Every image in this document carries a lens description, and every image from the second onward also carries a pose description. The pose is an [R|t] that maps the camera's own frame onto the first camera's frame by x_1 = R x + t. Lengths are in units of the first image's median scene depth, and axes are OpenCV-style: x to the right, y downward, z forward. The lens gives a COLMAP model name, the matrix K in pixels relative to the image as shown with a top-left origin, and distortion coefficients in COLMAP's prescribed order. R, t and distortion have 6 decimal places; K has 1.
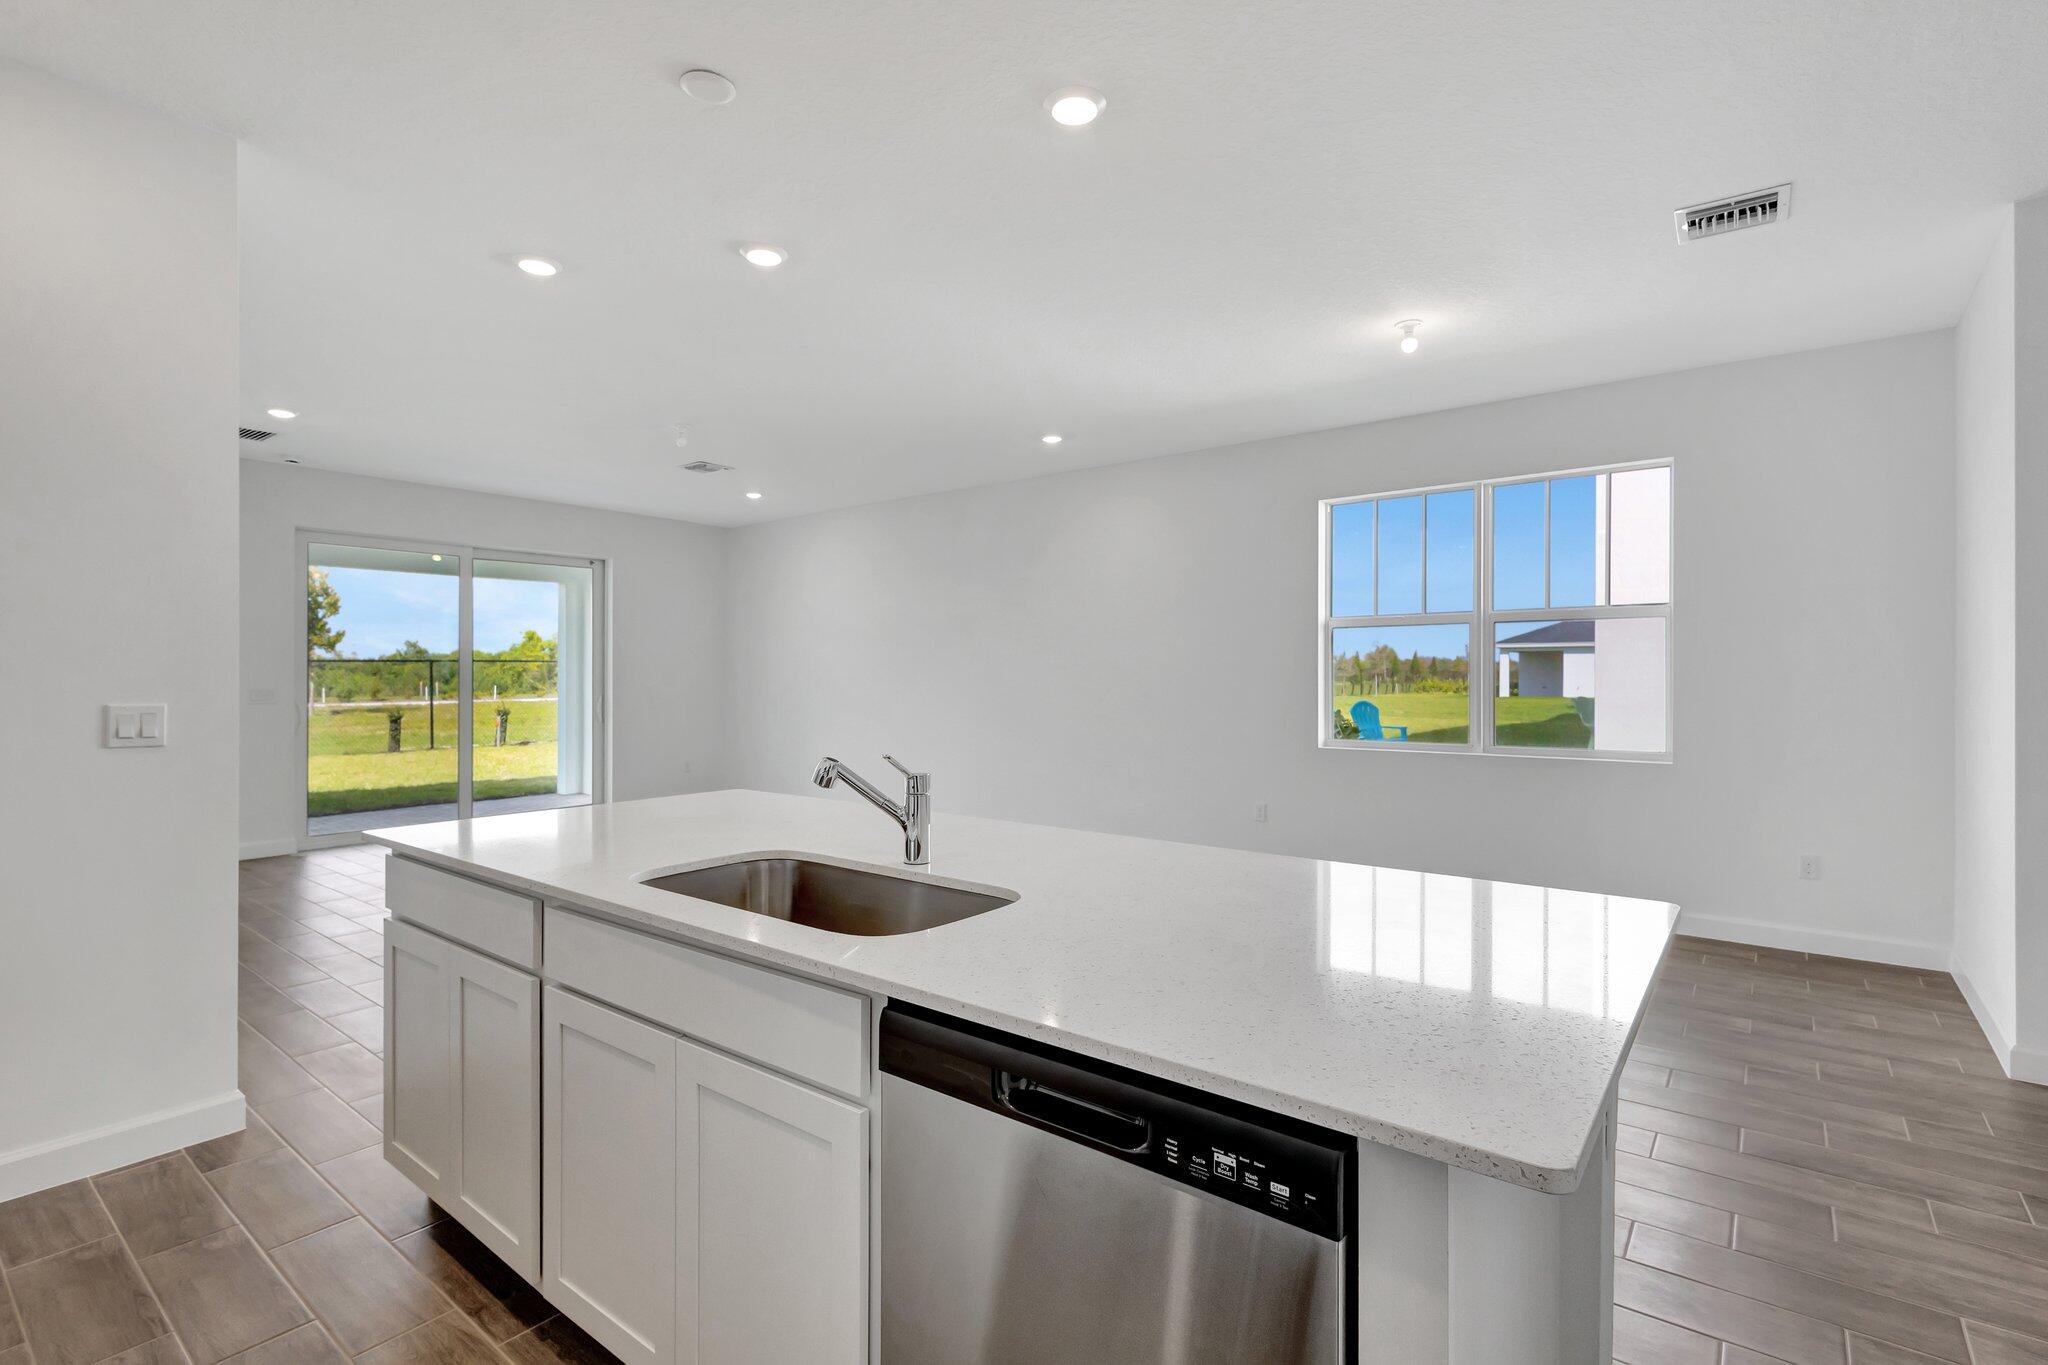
lens RADIAL K [[944.3, 0, 1024.0], [0, 944.3, 682.5], [0, 0, 1]] dist [-0.001364, -0.000315]
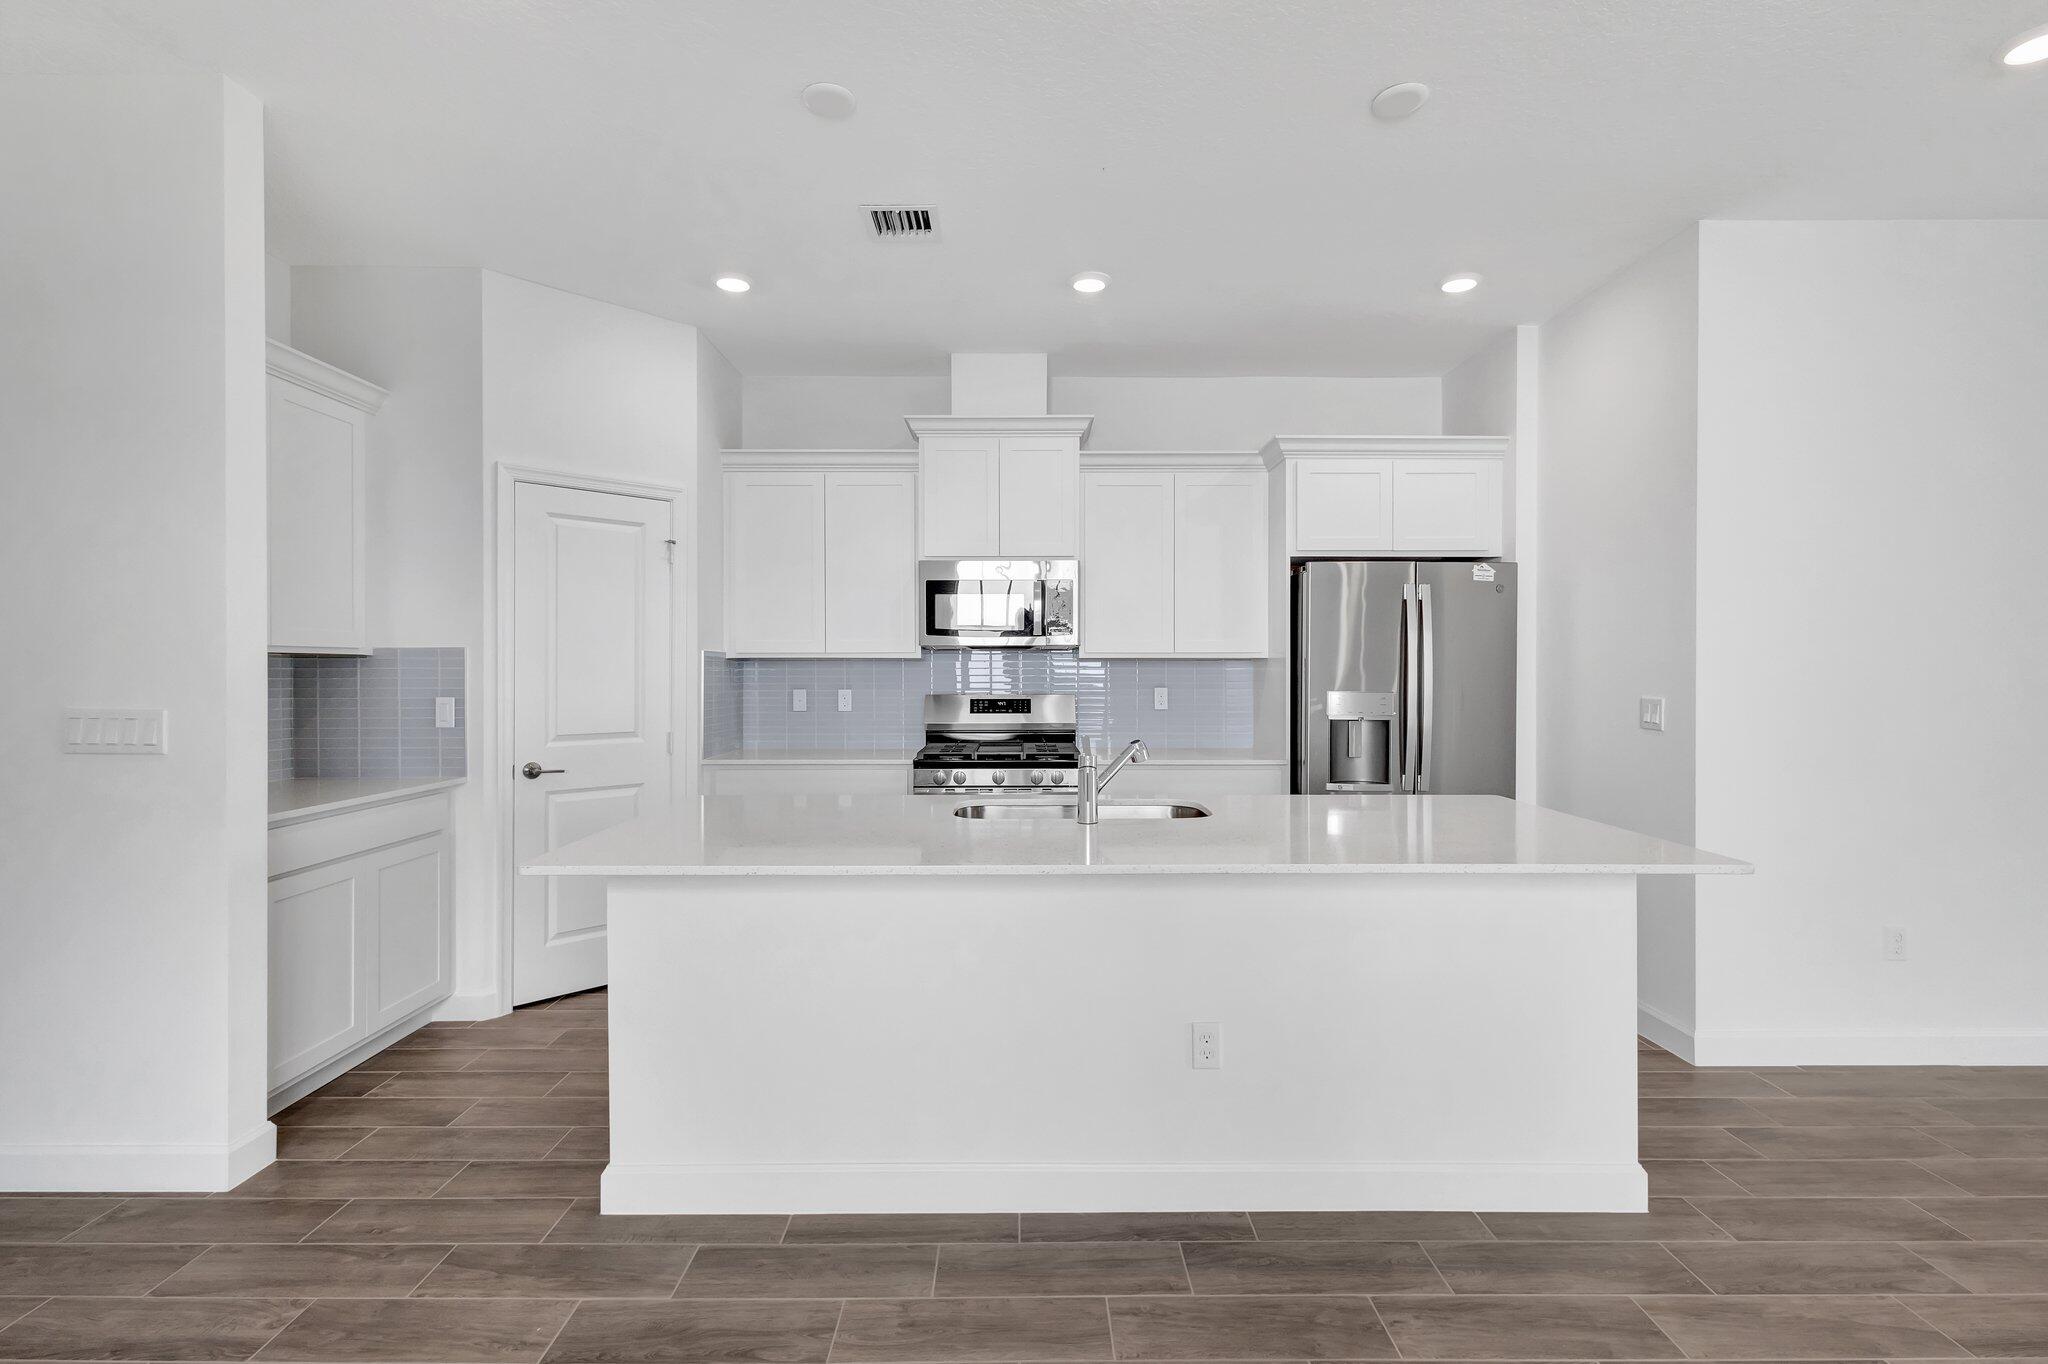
lens RADIAL K [[940.2, 0, 1022.9], [0, 940.2, 672.3], [0, 0, 1]] dist [0.007178, -0.000622]
pose [[-0.783216, 0.002258, -0.621745, 0.279077], [-0.004154, 0.999952, 0.008864, -0.009769], [0.621736, 0.009525, -0.783169, 0.700112]]
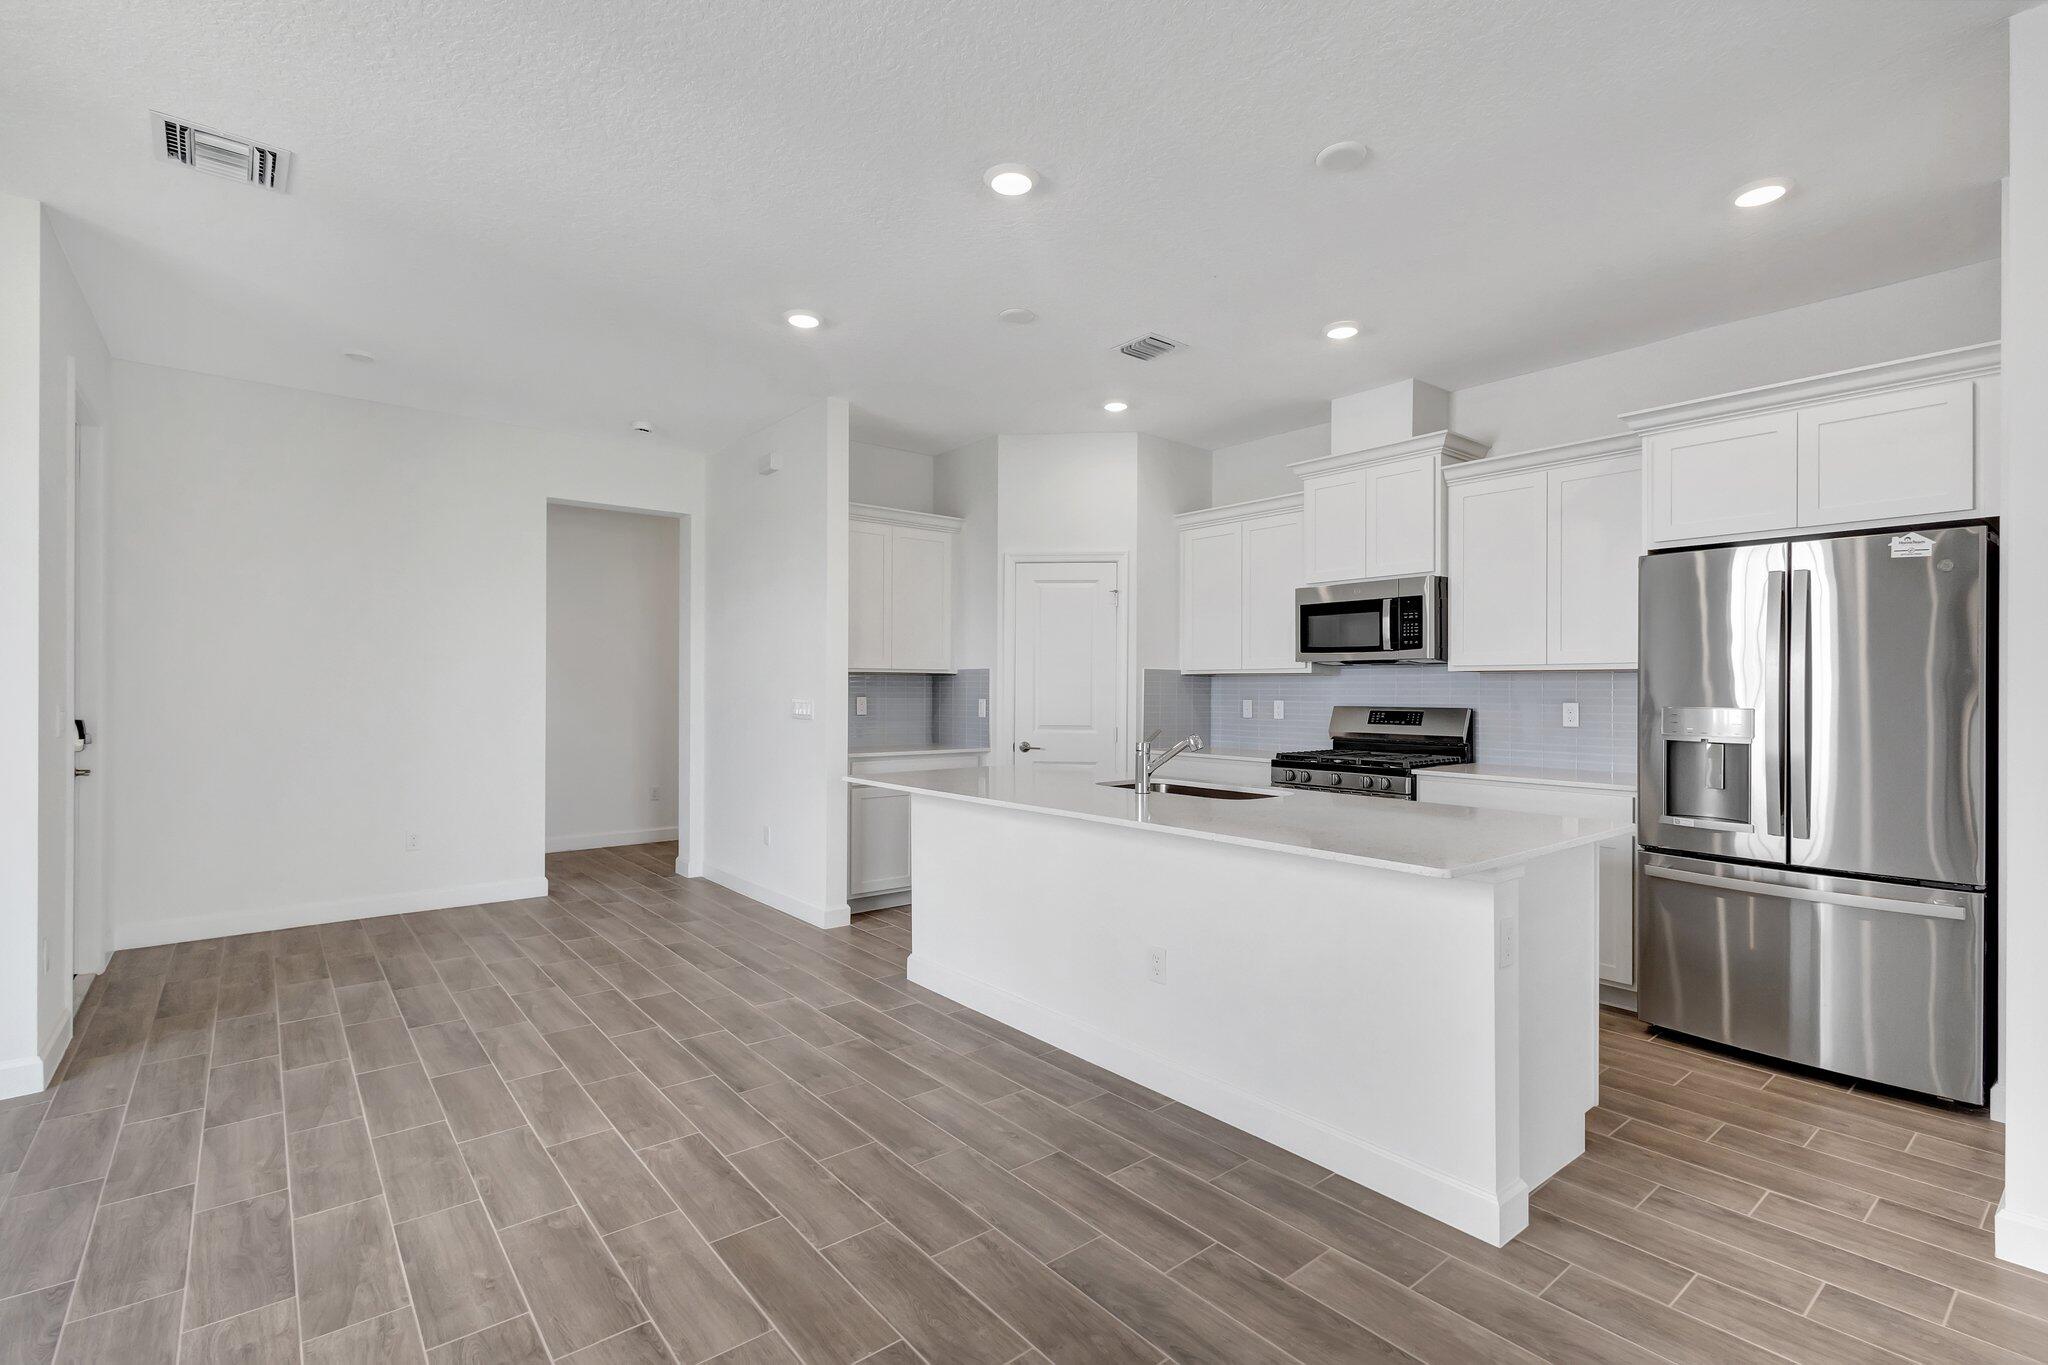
lens RADIAL K [[936.2, 0, 1025.3], [0, 936.2, 685.9], [0, 0, 1]] dist [0.005476, -0.000288]
pose [[-0.976625, -0.003281, 0.214927, -0.094639], [-0.002086, 0.999981, 0.005787, -0.006128], [-0.214942, 0.005203, -0.976613, 0.979697]]
